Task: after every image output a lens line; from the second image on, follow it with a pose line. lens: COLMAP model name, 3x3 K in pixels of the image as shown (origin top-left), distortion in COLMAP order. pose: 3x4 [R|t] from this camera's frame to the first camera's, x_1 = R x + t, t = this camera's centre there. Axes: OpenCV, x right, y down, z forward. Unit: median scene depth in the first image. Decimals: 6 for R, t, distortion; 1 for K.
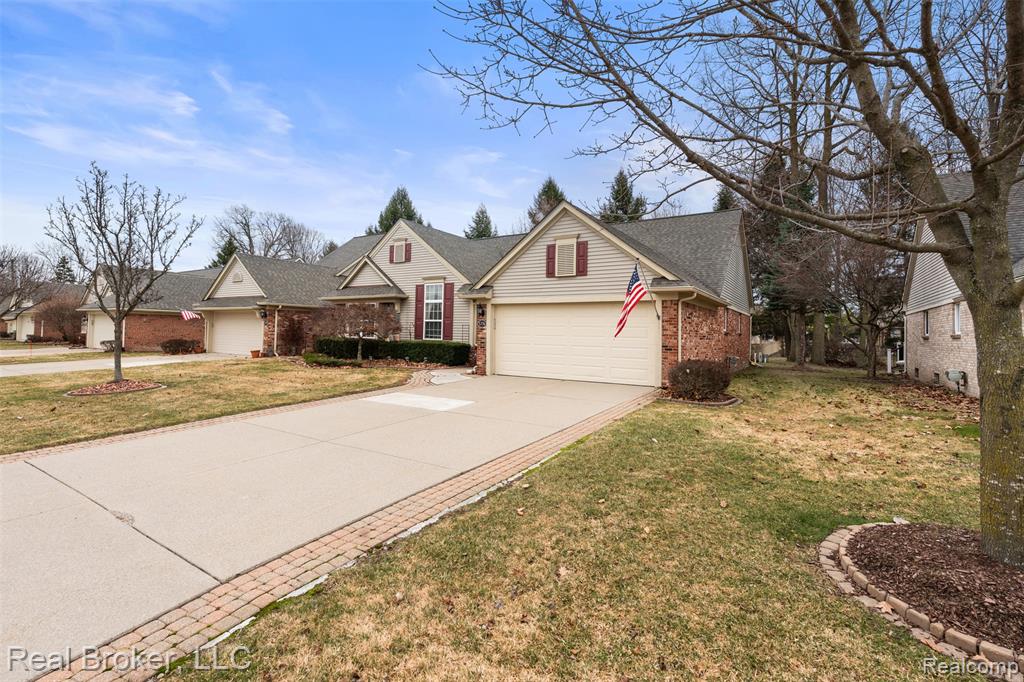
lens RADIAL K [[468.6, 0, 515.0], [0, 468.6, 326.3], [0, 0, 1]] dist [0.002471, 0.000349]
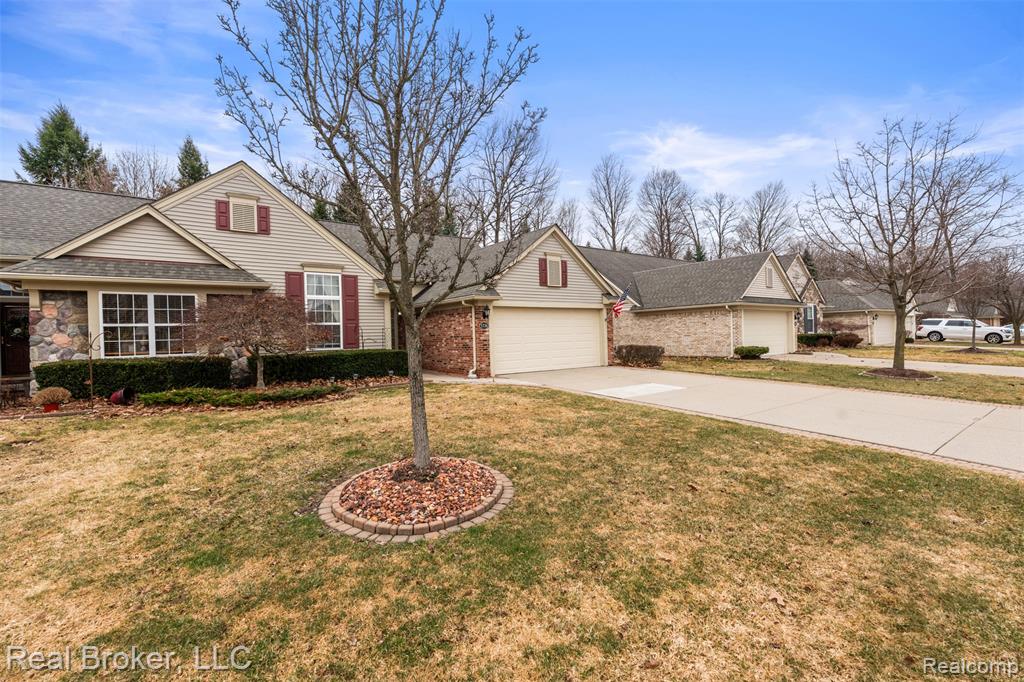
lens RADIAL K [[435.8, 0, 512.0], [0, 435.8, 341.0], [0, 0, 1]] dist [0.001332, 0.000216]
pose [[0.367105, -0.040253, 0.929308, -0.714419], [0.019372, 0.999177, 0.035627, -0.003943], [-0.929978, 0.004924, 0.367582, 0.481808]]
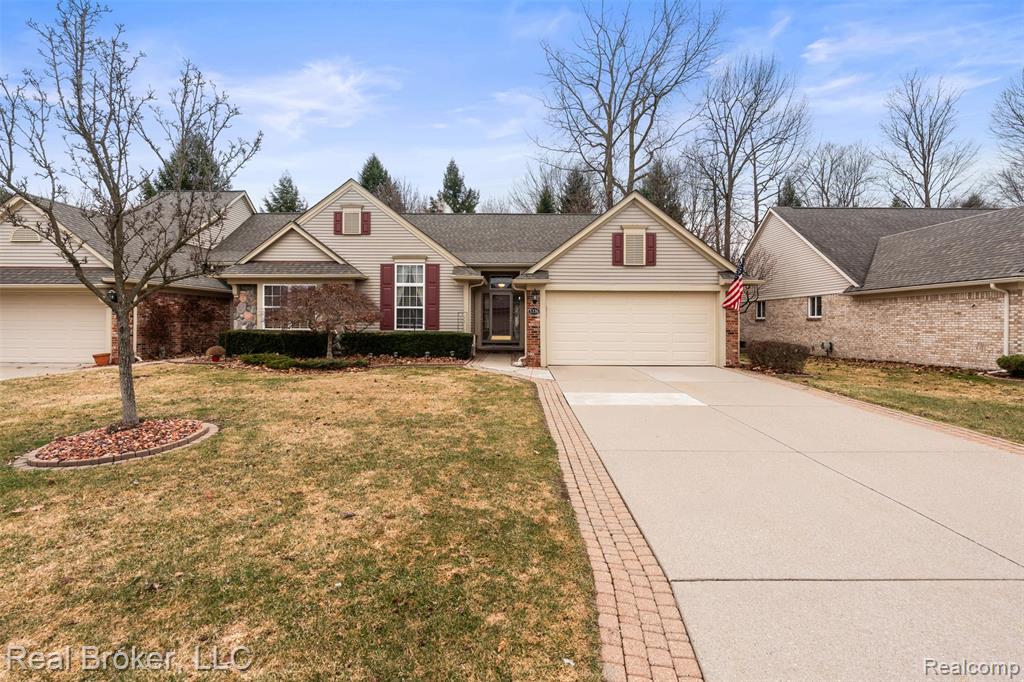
lens RADIAL K [[441.7, 0, 516.2], [0, 441.7, 325.1], [0, 0, 1]] dist [-0.002113, -0.000229]
pose [[0.840891, -0.017938, 0.540907, -0.451555], [0.002849, 0.999583, 0.028720, -0.002955], [-0.541197, -0.022609, 0.840592, 0.227178]]
